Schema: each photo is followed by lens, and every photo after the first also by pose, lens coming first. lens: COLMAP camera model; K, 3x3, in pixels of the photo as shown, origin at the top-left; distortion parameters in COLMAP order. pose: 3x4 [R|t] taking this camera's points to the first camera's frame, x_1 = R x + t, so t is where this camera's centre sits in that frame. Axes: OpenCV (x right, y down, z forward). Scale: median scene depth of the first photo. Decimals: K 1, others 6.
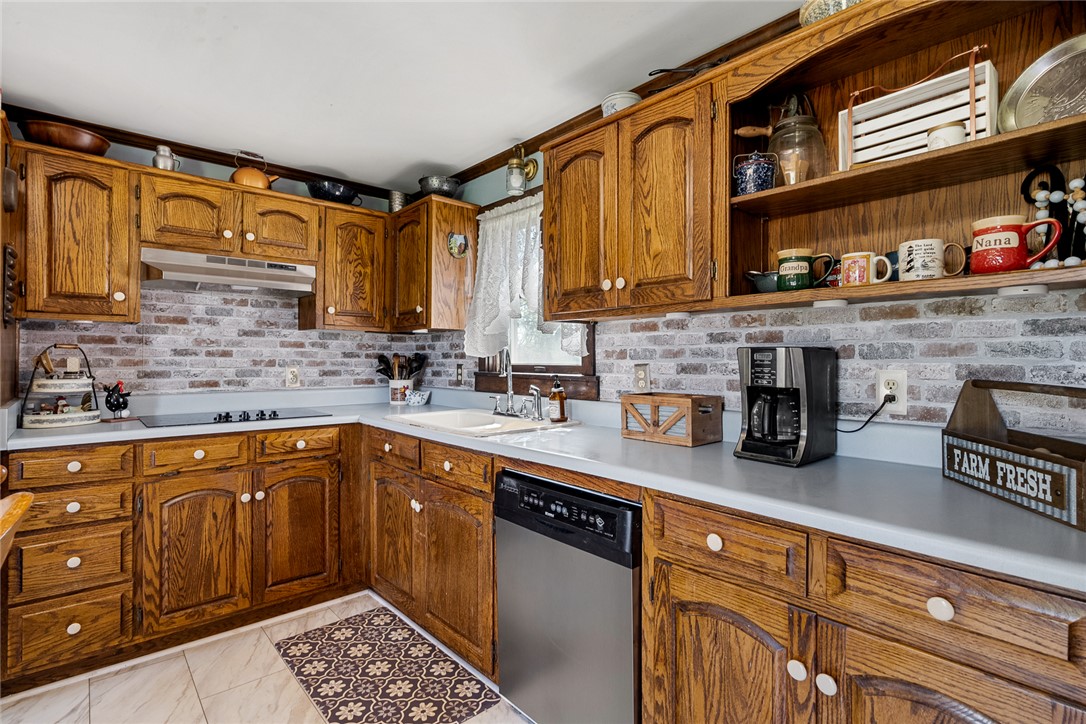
lens RADIAL K [[521.4, 0, 542.0], [0, 521.4, 358.2], [0, 0, 1]] dist [-0.002697, -0.000352]
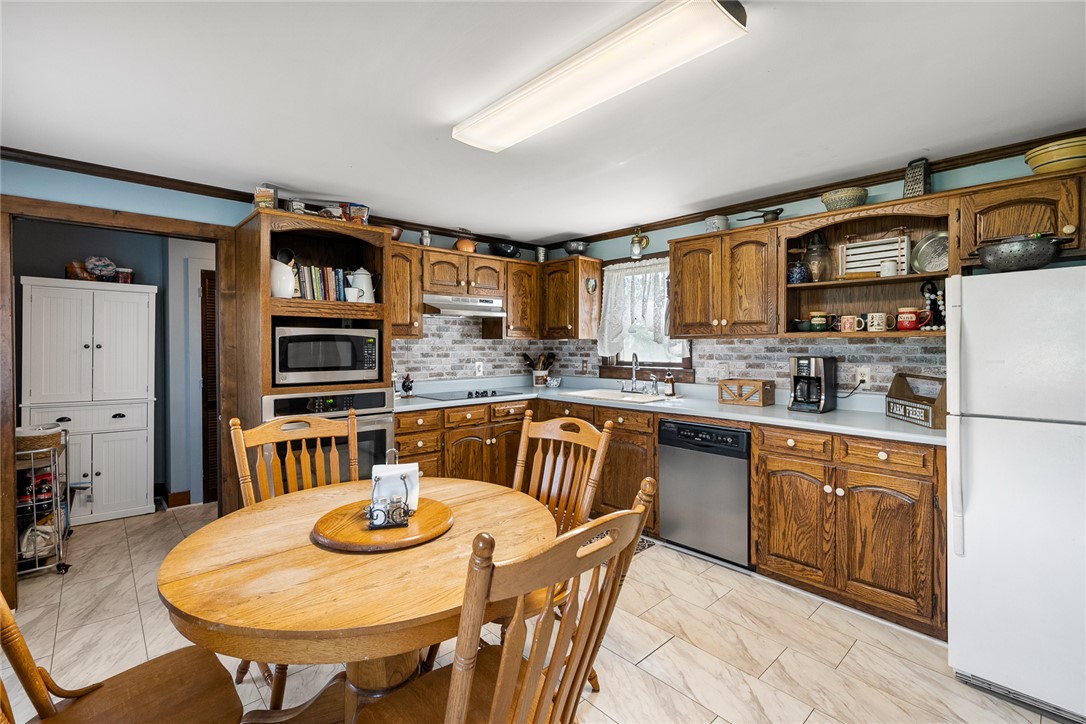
lens RADIAL K [[486.7, 0, 544.6], [0, 486.7, 351.5], [0, 0, 1]] dist [-0.002032, -0.000018]
pose [[0.999641, -0.005223, 0.026275, -0.485105], [0.004813, 0.999866, 0.015643, -0.058492], [-0.026354, -0.015510, 0.999532, -0.675868]]
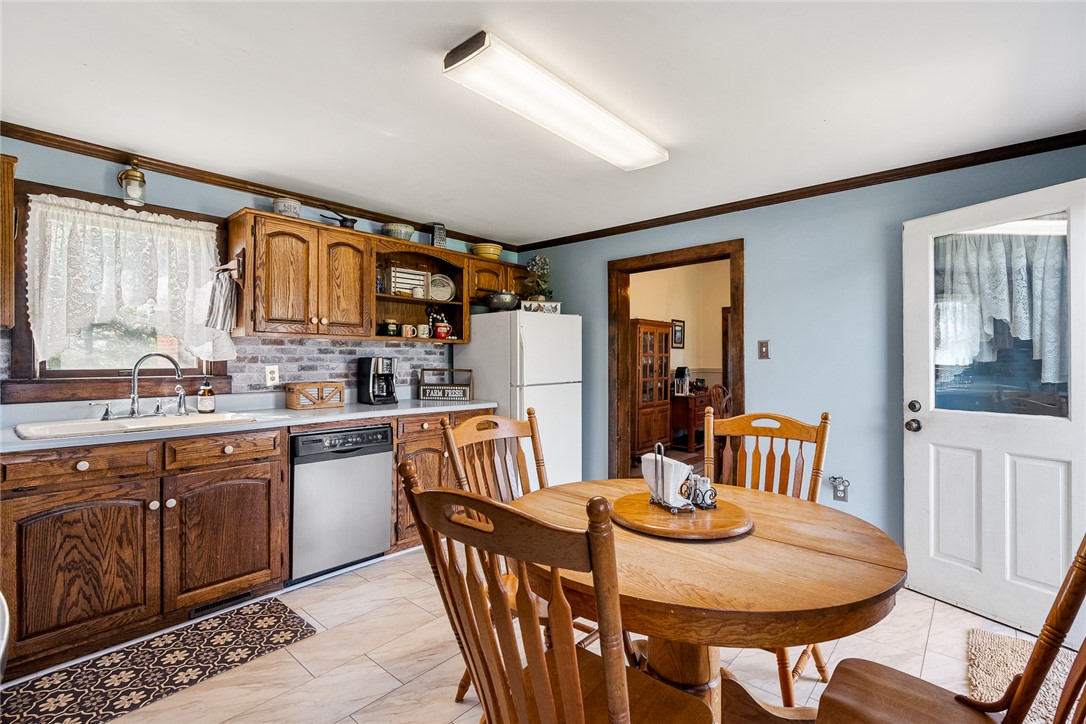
lens RADIAL K [[499.6, 0, 543.0], [0, 499.6, 362.0], [0, 0, 1]] dist [-0.004257, -0.000365]
pose [[-0.122974, -0.007906, 0.992378, -1.447767], [-0.005282, 0.999959, 0.007312, -0.016138], [-0.992396, -0.004342, -0.123011, 0.396945]]
